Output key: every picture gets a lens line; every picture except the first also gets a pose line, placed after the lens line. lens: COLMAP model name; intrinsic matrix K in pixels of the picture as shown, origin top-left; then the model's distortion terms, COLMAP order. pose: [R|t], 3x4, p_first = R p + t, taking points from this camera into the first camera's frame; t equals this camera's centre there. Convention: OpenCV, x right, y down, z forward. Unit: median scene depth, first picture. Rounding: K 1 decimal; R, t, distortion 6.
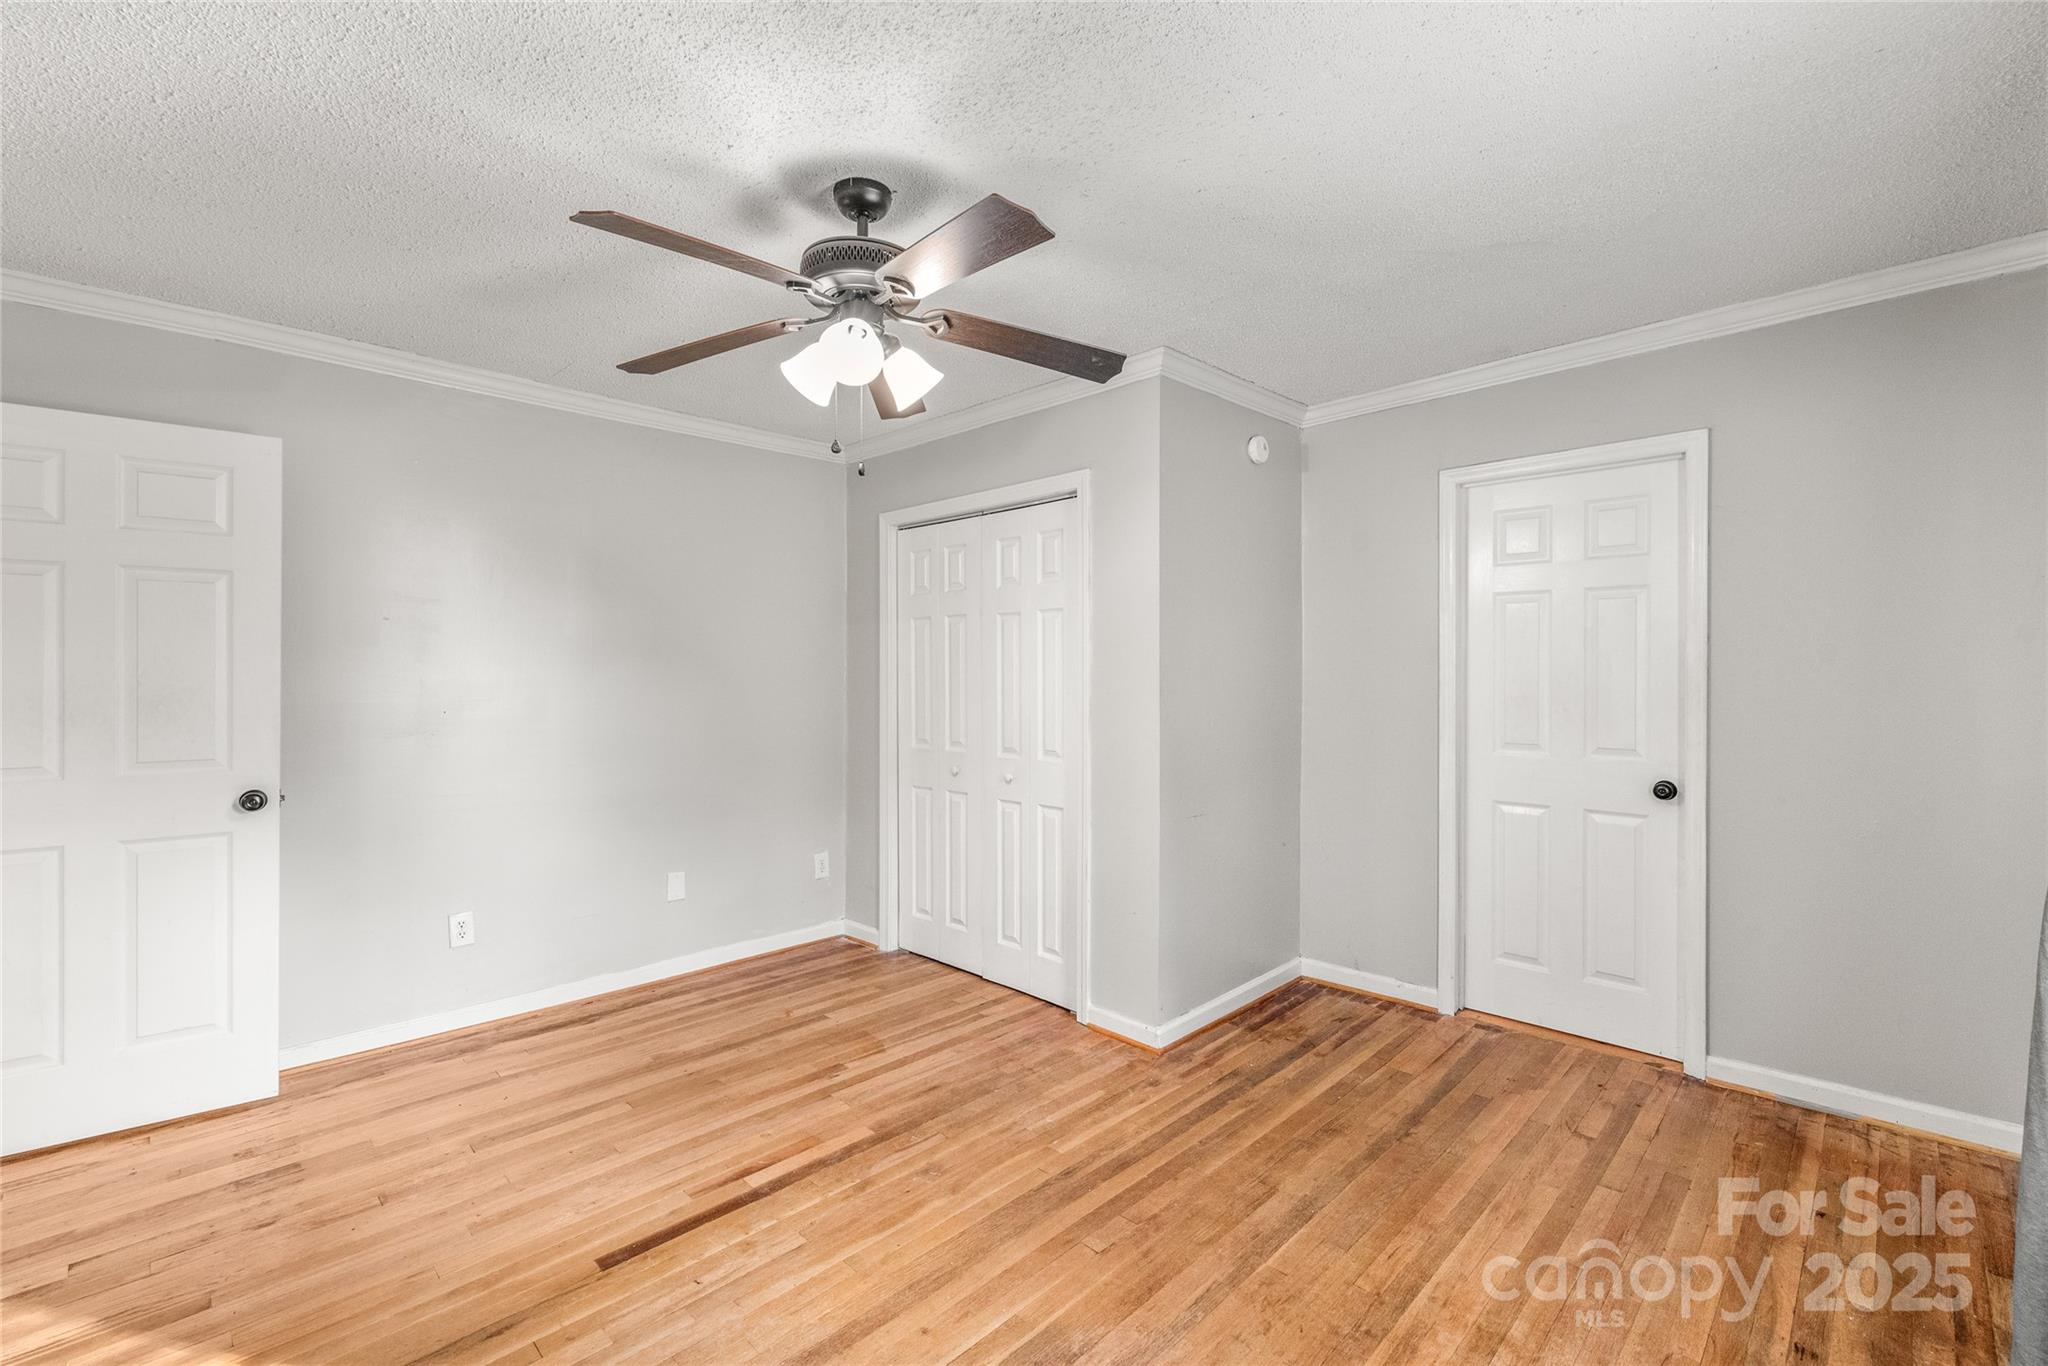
lens RADIAL K [[884.1, 0, 1022.4], [0, 884.1, 670.1], [0, 0, 1]] dist [-0.000629, -0.000434]
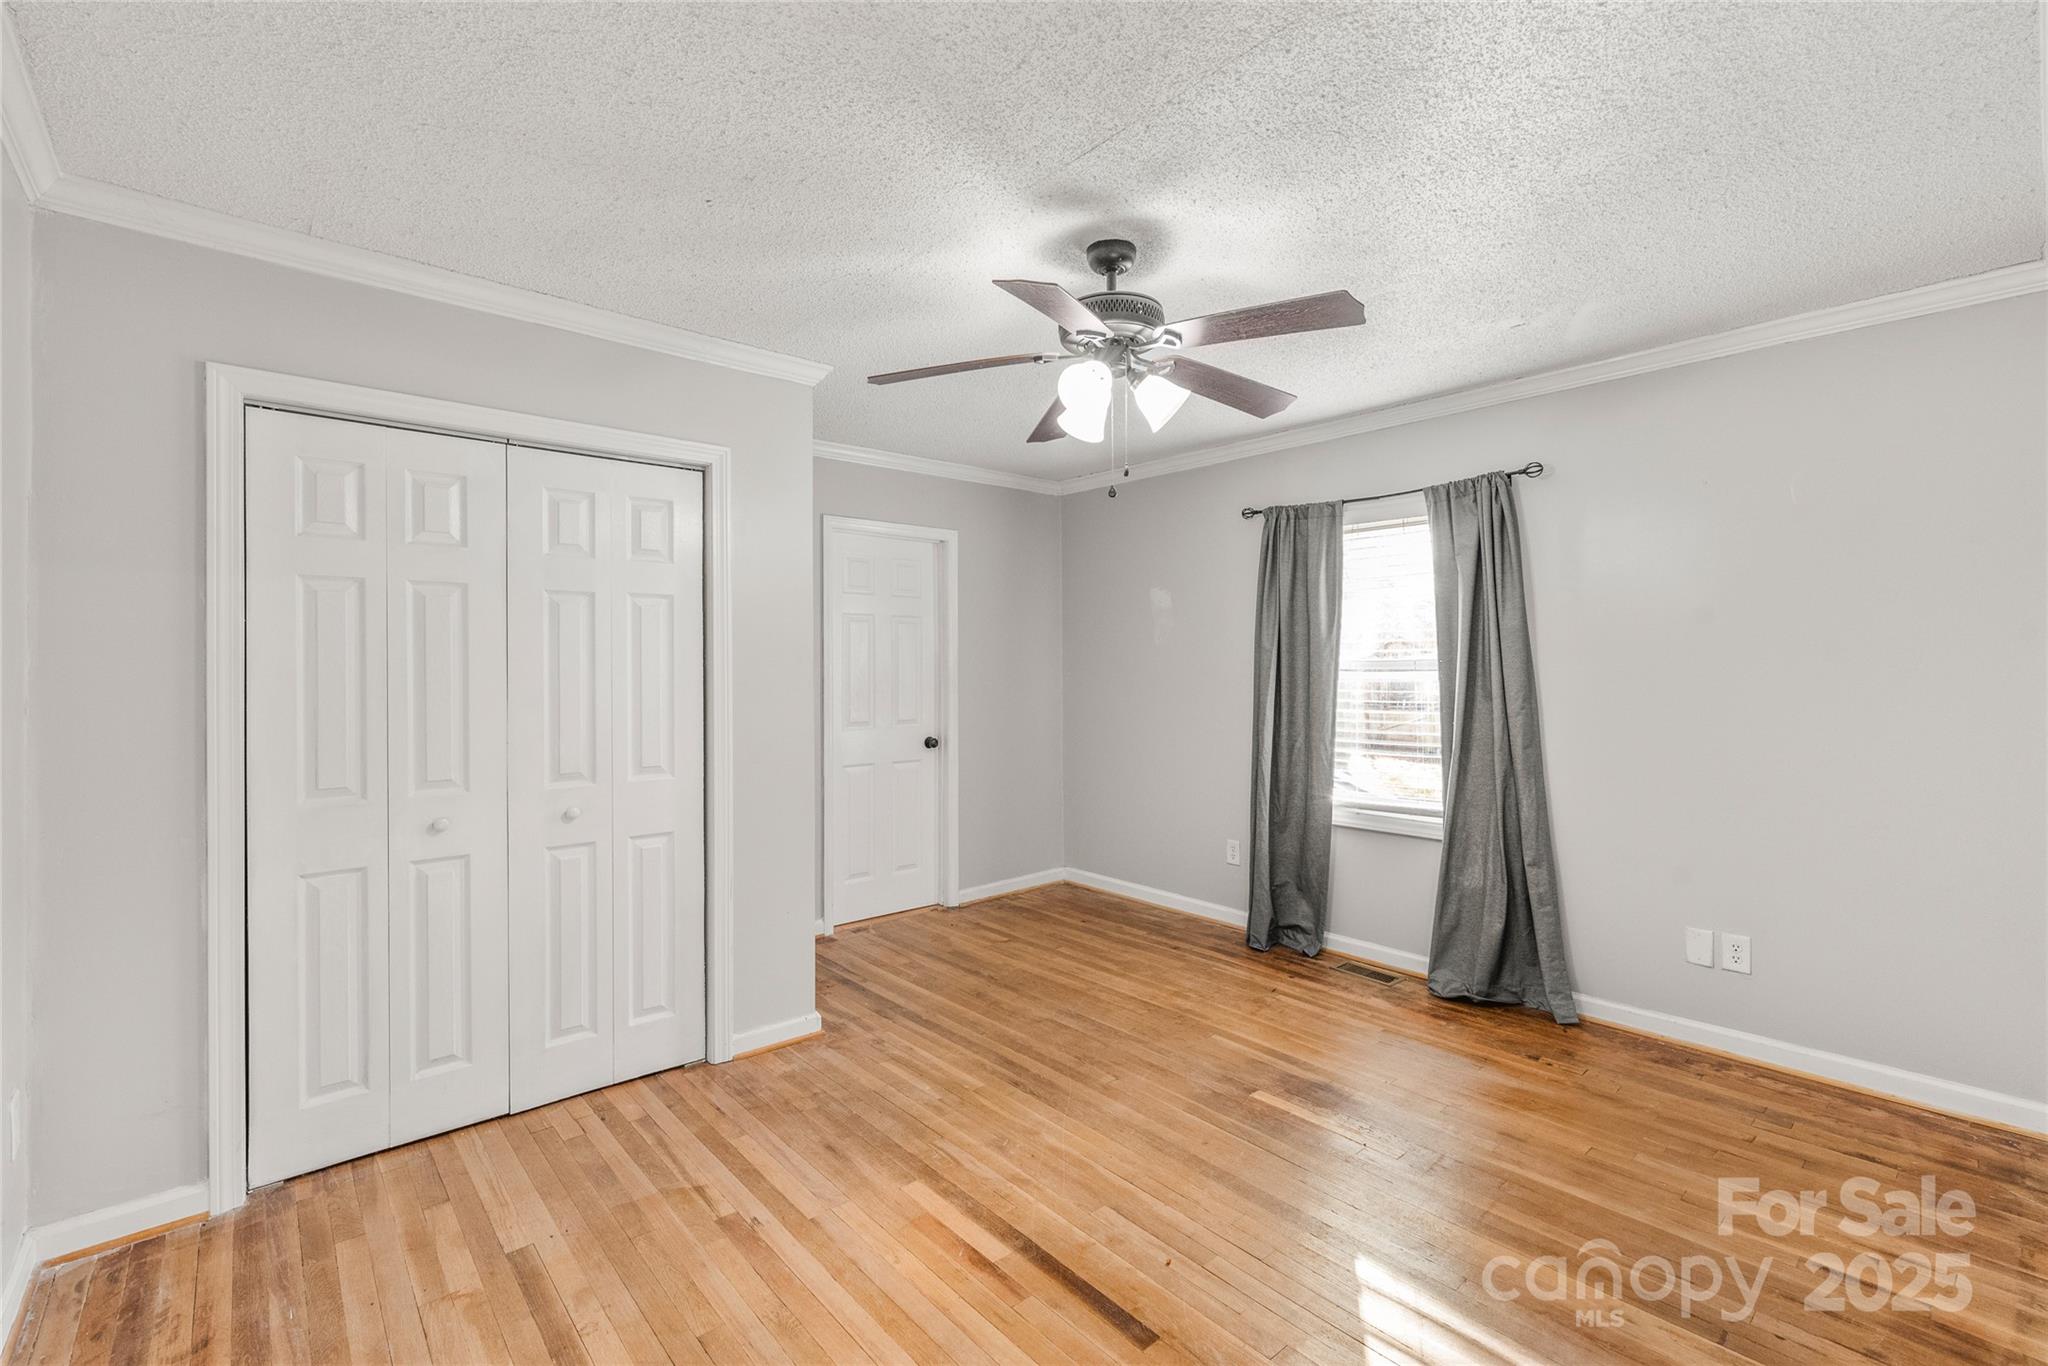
lens RADIAL K [[884.1, 0, 1022.4], [0, 884.1, 670.1], [0, 0, 1]] dist [-0.000629, -0.000434]
pose [[0.077275, 0.002236, 0.997007, -0.968284], [0.004847, 0.999985, -0.002619, 0.005038], [-0.996998, 0.005035, 0.077263, 0.750061]]
